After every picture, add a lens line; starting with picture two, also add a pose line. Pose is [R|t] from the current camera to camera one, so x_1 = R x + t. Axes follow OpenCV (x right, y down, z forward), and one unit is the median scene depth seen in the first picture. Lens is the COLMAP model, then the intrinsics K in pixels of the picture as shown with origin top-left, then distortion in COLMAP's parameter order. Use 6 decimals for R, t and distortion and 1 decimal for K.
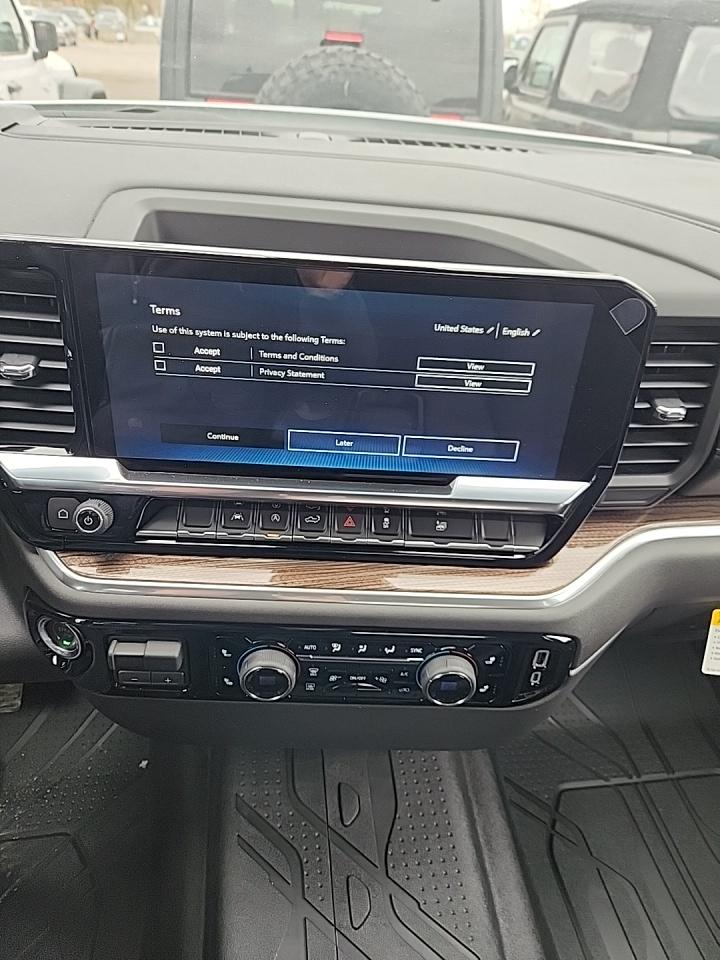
lens RADIAL K [[635.4, 0, 360.0], [0, 635.4, 480.0], [0, 0, 1]] dist [0.077454, -0.070078]
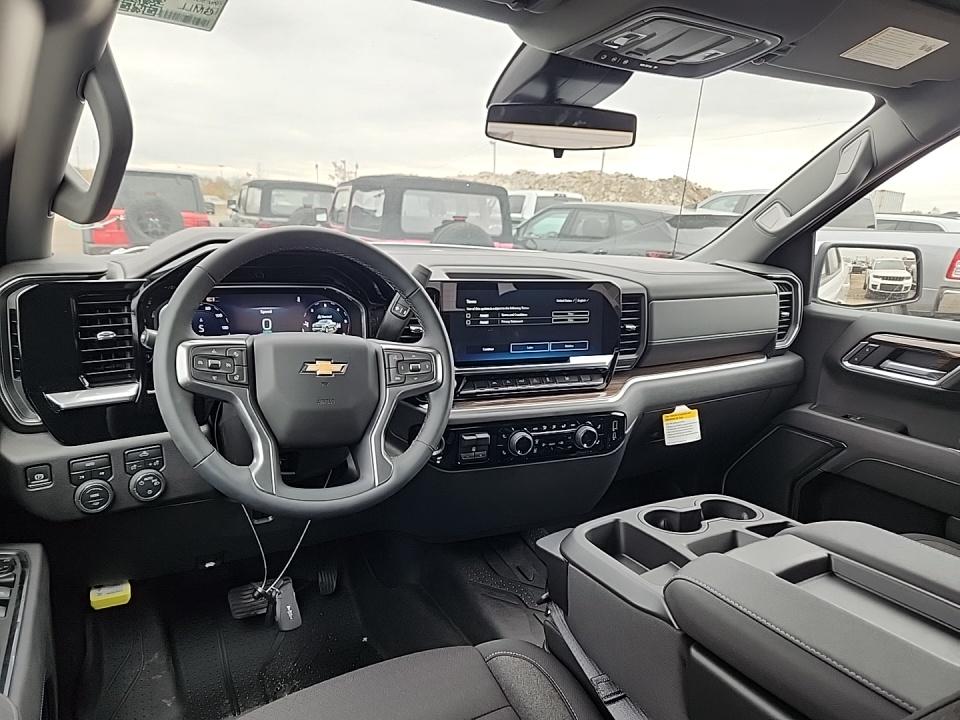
lens RADIAL K [[635.4, 0, 467.0], [0, 635.4, 357.6], [0, 0, 1]] dist [0.077454, -0.070078]
pose [[0.930873, -0.106613, 0.349441, -1.117454], [0.218020, 0.929603, -0.297163, 0.660358], [-0.293160, 0.352806, 0.888586, -1.154293]]
